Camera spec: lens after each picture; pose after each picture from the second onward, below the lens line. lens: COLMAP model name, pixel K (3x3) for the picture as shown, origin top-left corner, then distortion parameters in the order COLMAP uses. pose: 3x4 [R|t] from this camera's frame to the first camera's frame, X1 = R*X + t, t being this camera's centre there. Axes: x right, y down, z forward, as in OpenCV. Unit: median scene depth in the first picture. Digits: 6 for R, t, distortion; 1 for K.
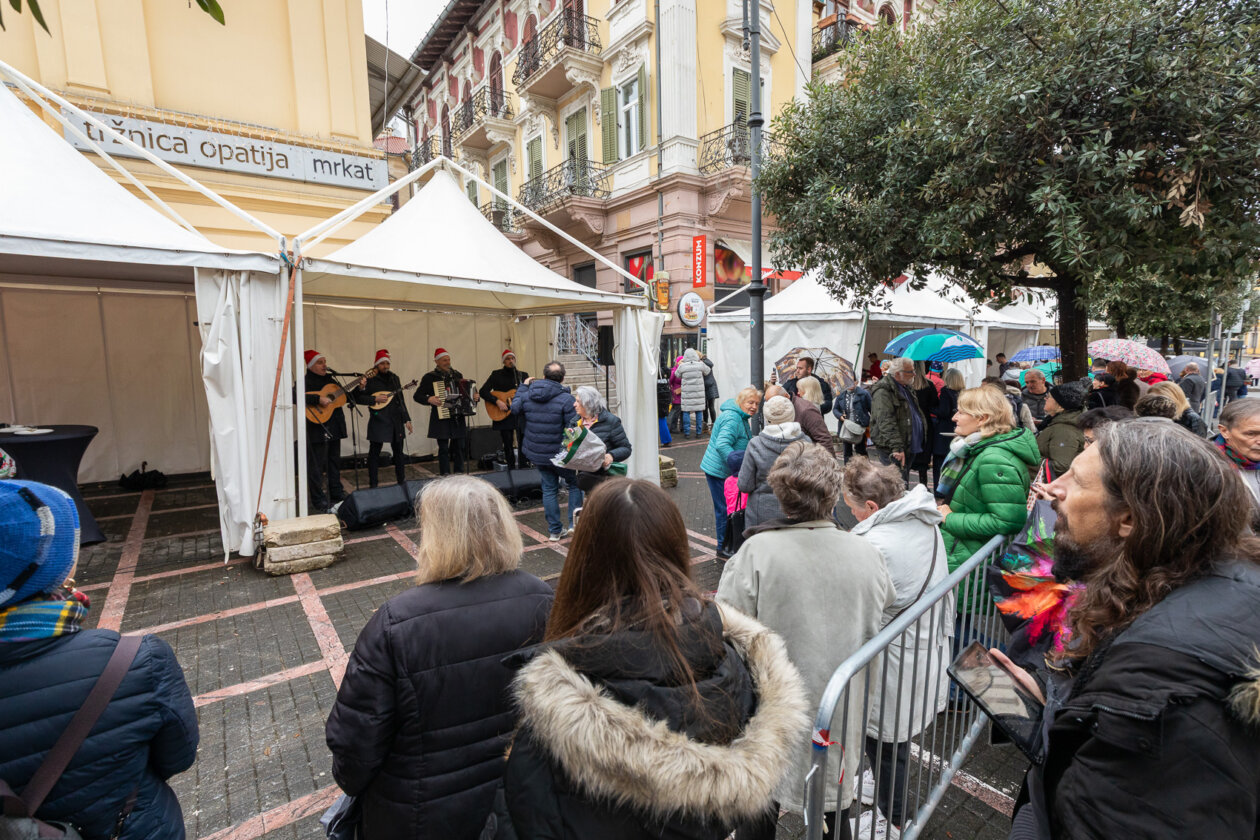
lens RADIAL K [[592.6, 0, 654.7], [0, 592.6, 424.5], [0, 0, 1]] dist [-0.008280, -0.000921]
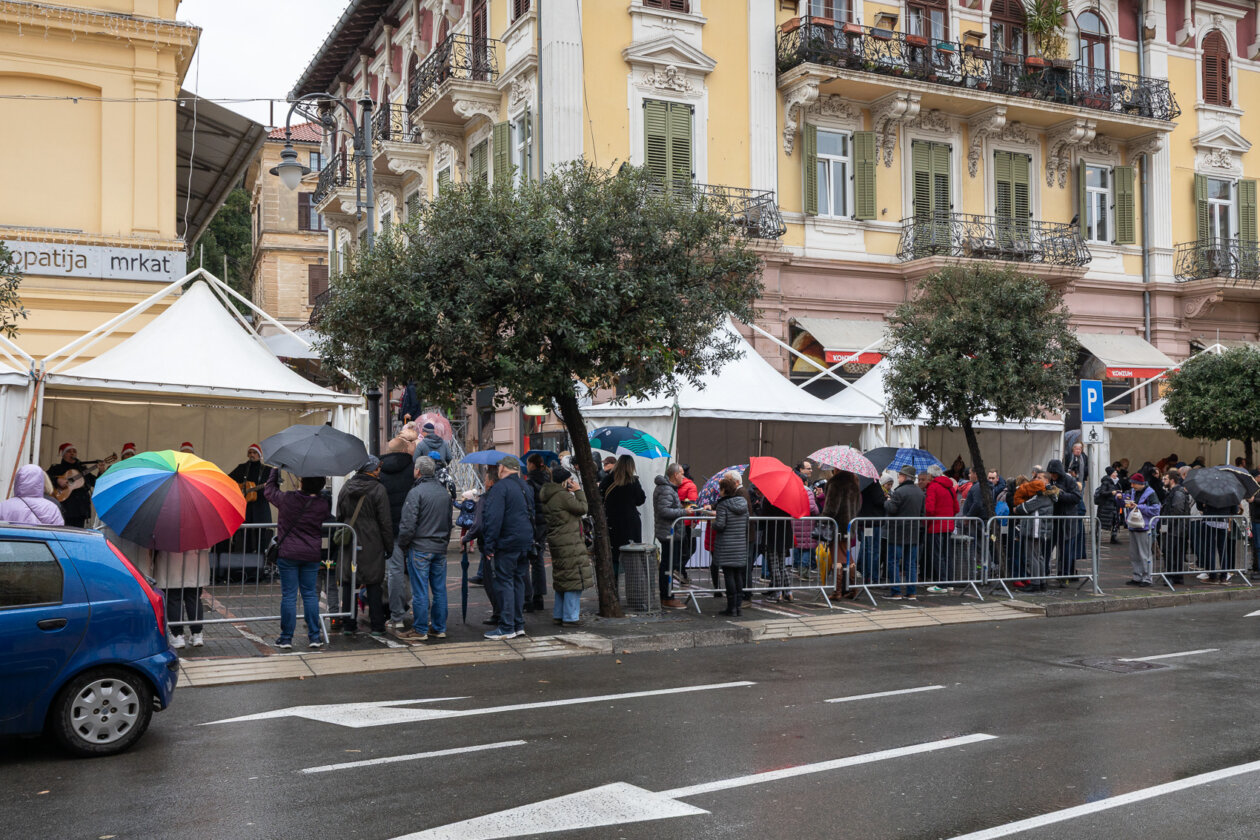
lens RADIAL K [[1232.5, 0, 689.2], [0, 1232.5, 452.1], [0, 0, 1]] dist [-0.001237, 0.000000]
pose [[0.984115, 0.015070, -0.176889, 0.751321], [-0.038256, 0.990983, -0.128411, 0.115009], [0.173359, 0.133139, 0.975818, -0.822843]]
